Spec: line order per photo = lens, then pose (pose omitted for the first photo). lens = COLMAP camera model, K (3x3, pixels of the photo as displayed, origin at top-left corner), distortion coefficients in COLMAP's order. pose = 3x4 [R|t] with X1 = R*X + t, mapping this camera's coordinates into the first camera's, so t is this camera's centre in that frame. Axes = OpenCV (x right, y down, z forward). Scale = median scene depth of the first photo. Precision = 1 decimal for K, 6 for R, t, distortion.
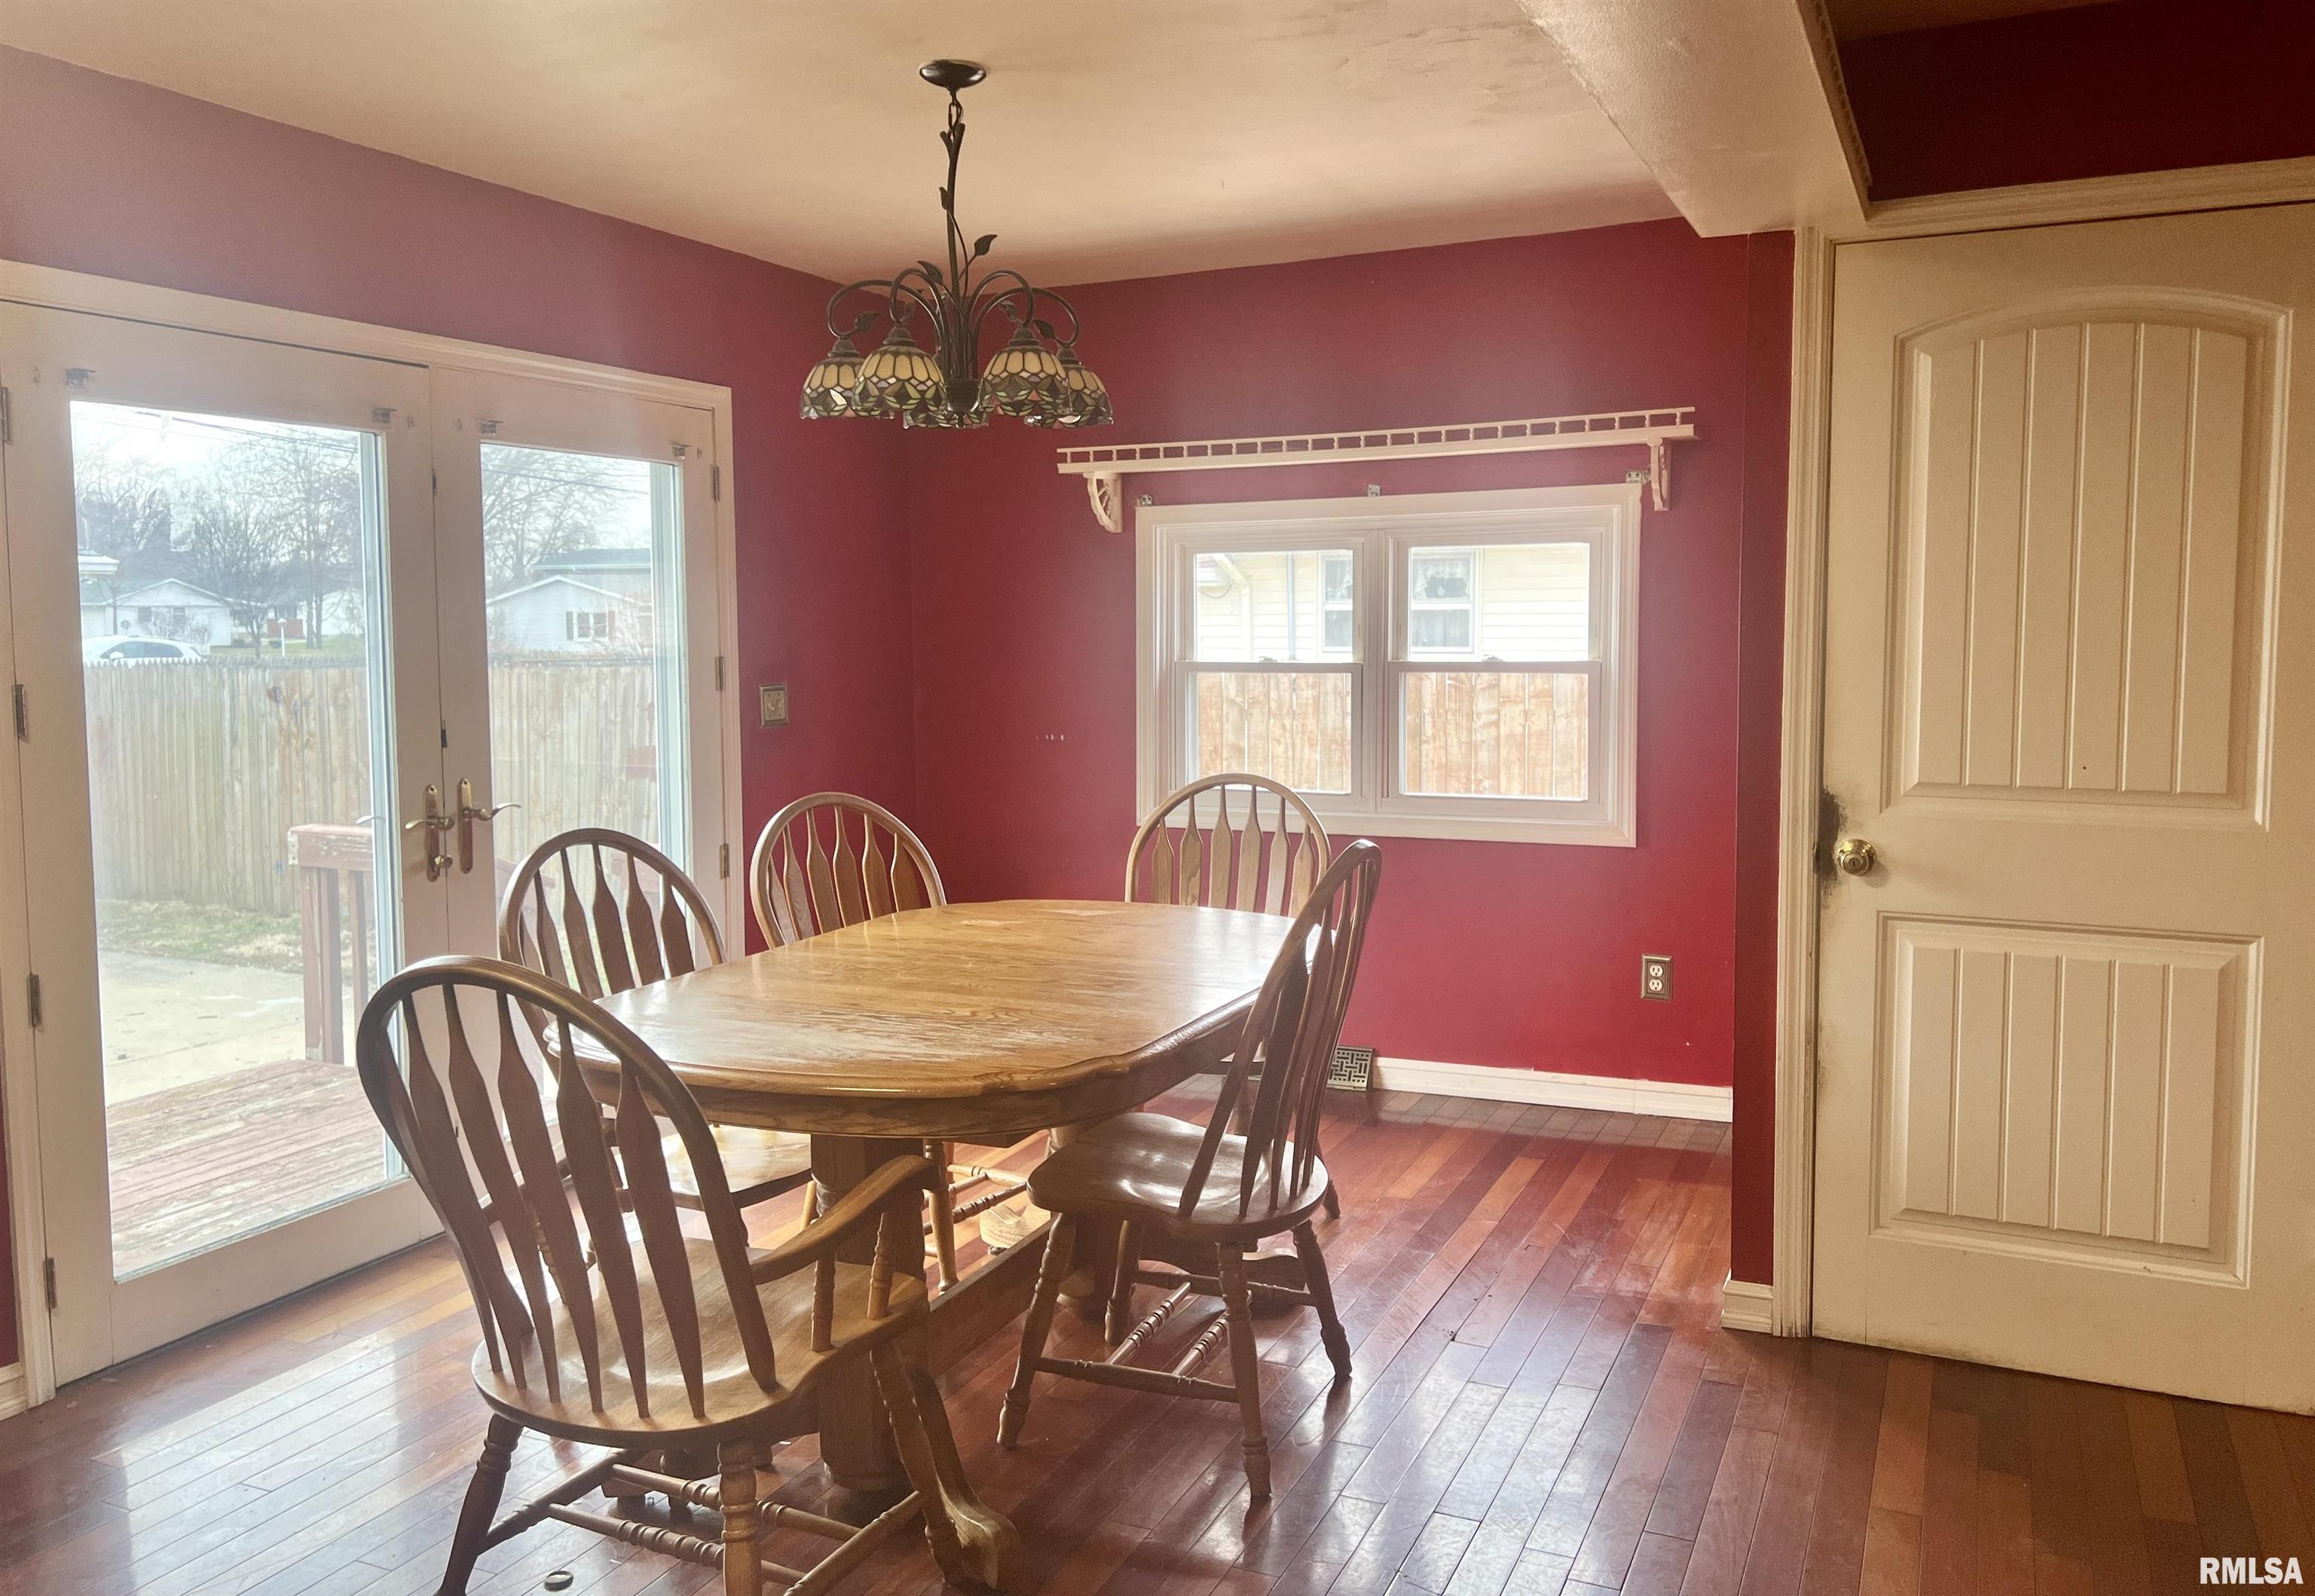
lens RADIAL K [[1740.9, 0, 1155.6], [0, 1740.9, 747.4], [0, 0, 1]] dist [-0.001459, -0.002514]
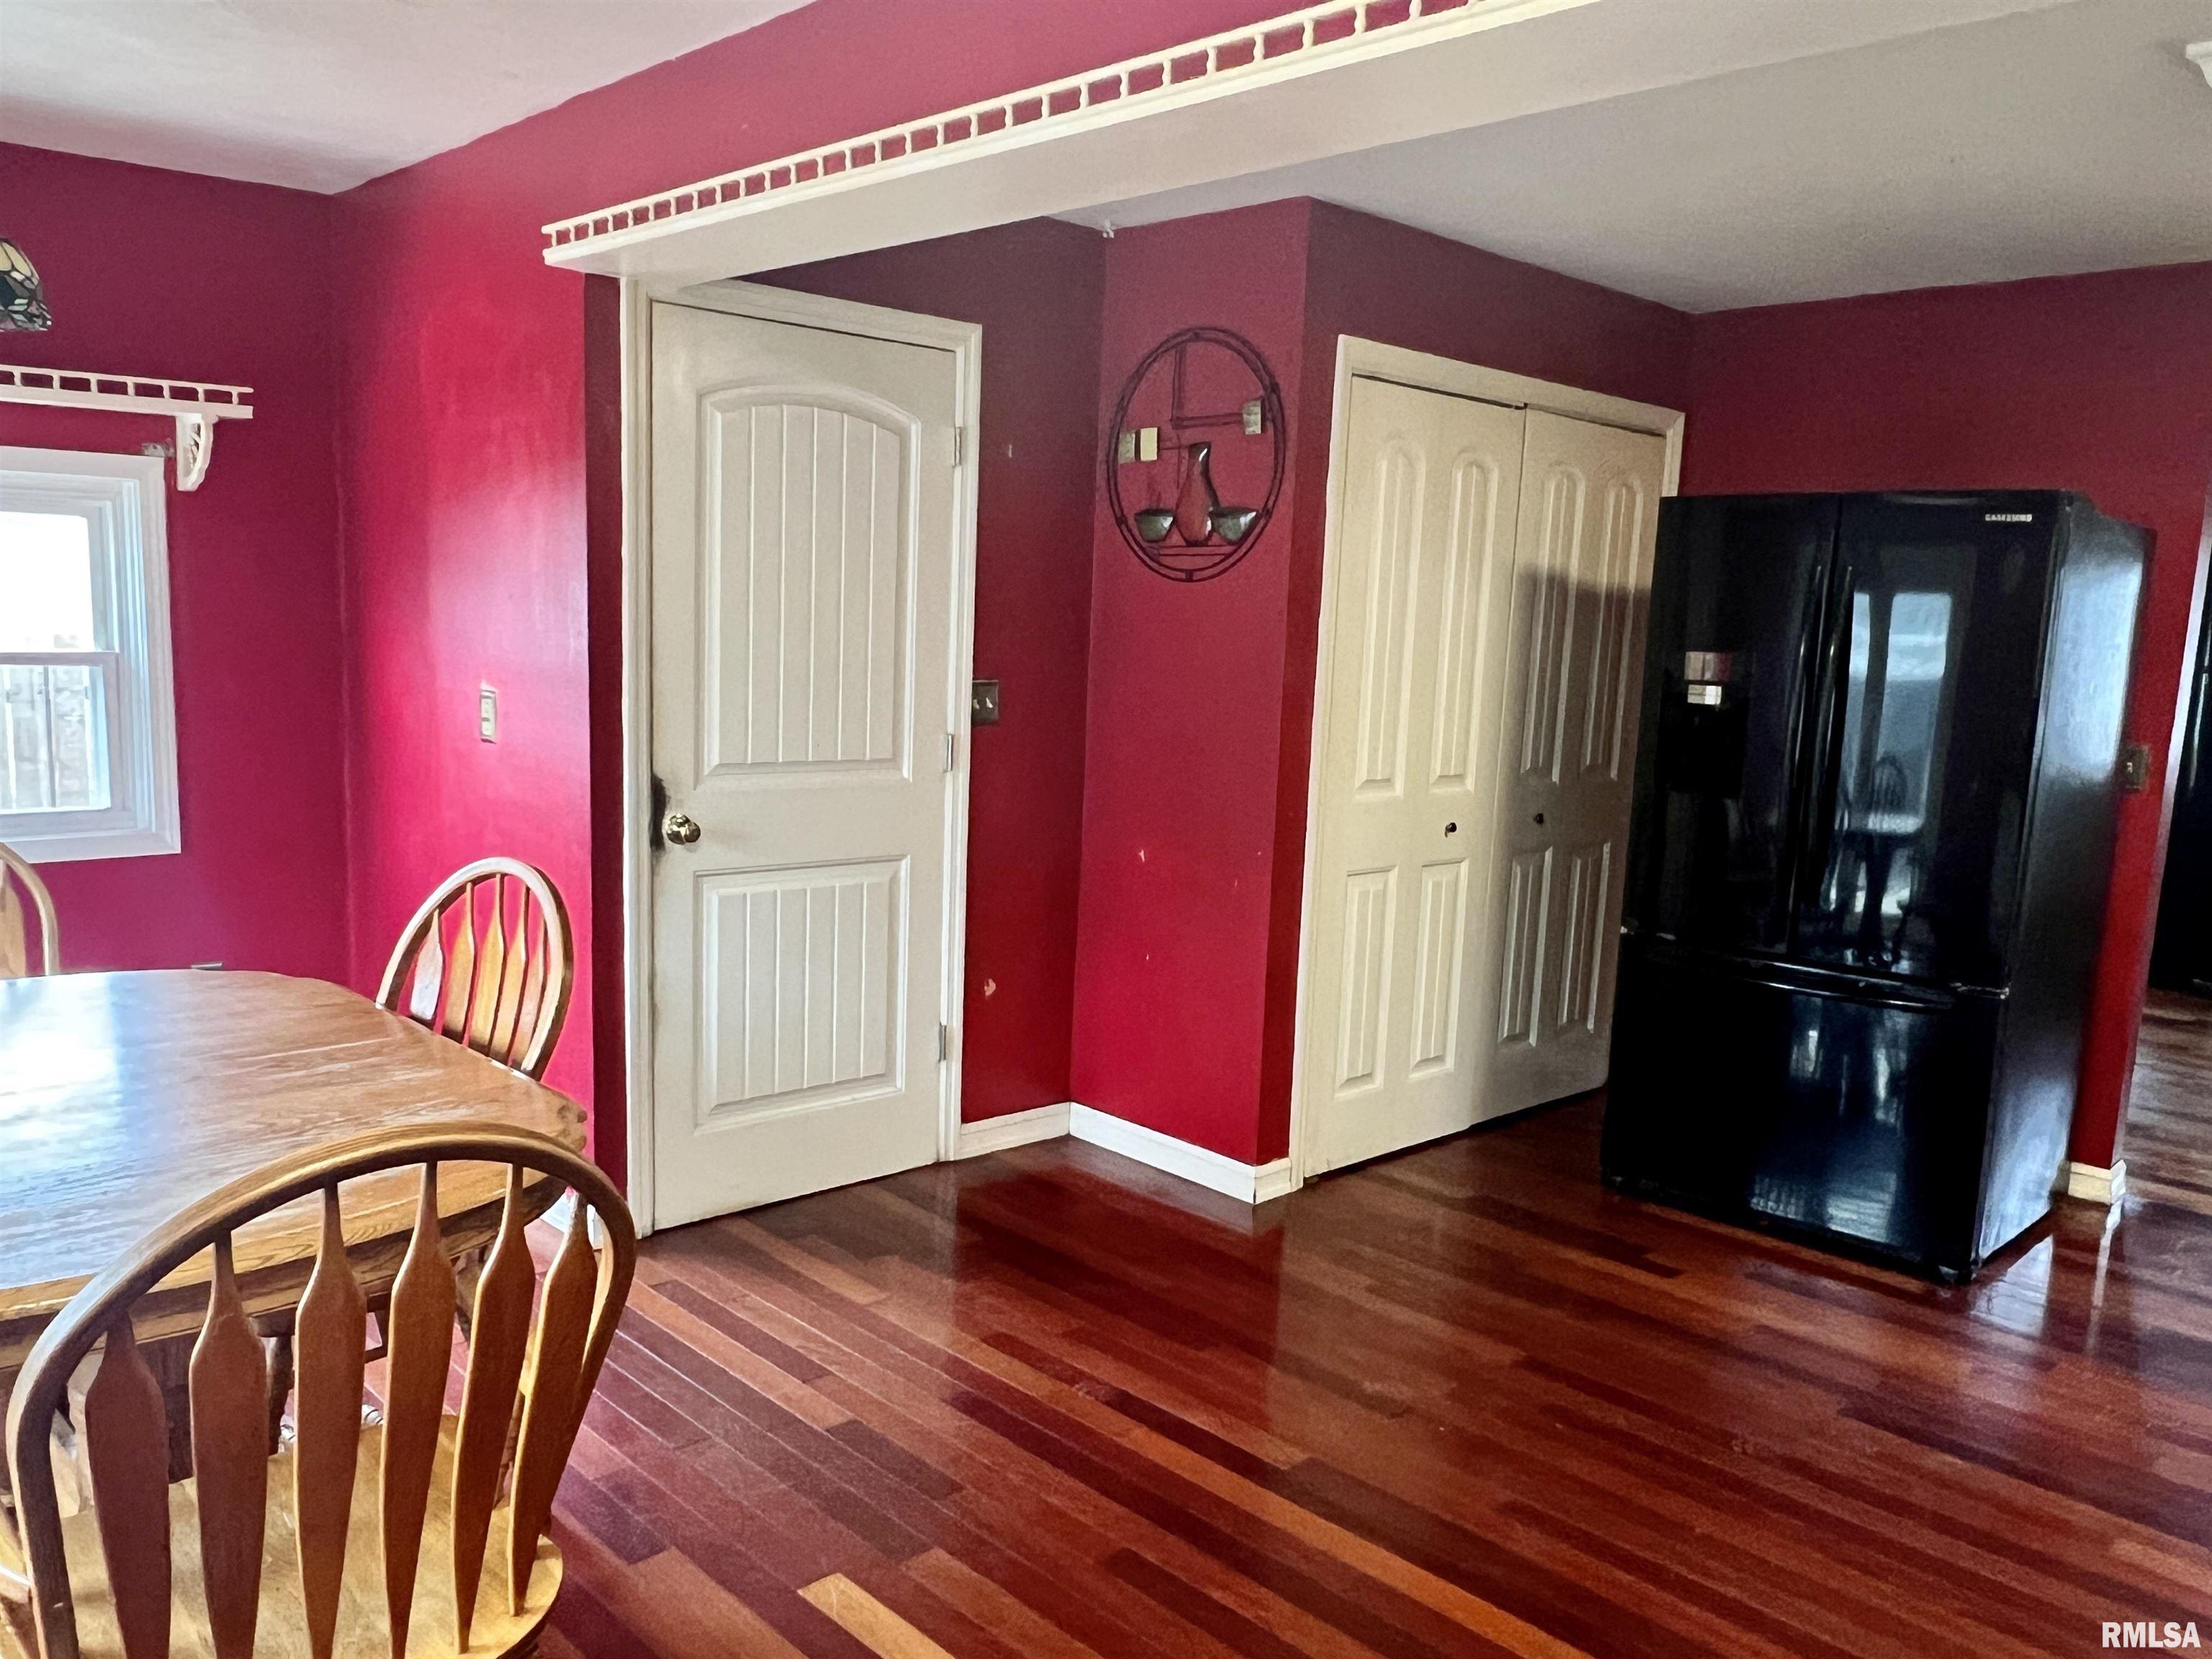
lens RADIAL K [[1693.1, 0, 1105.7], [0, 1693.1, 892.2], [0, 0, 1]] dist [0.000517, 0.002036]
pose [[0.352325, -0.124483, 0.927562, -0.588082], [0.029497, 0.992099, 0.121940, -0.027621], [-0.935413, -0.015602, 0.353213, 0.311074]]
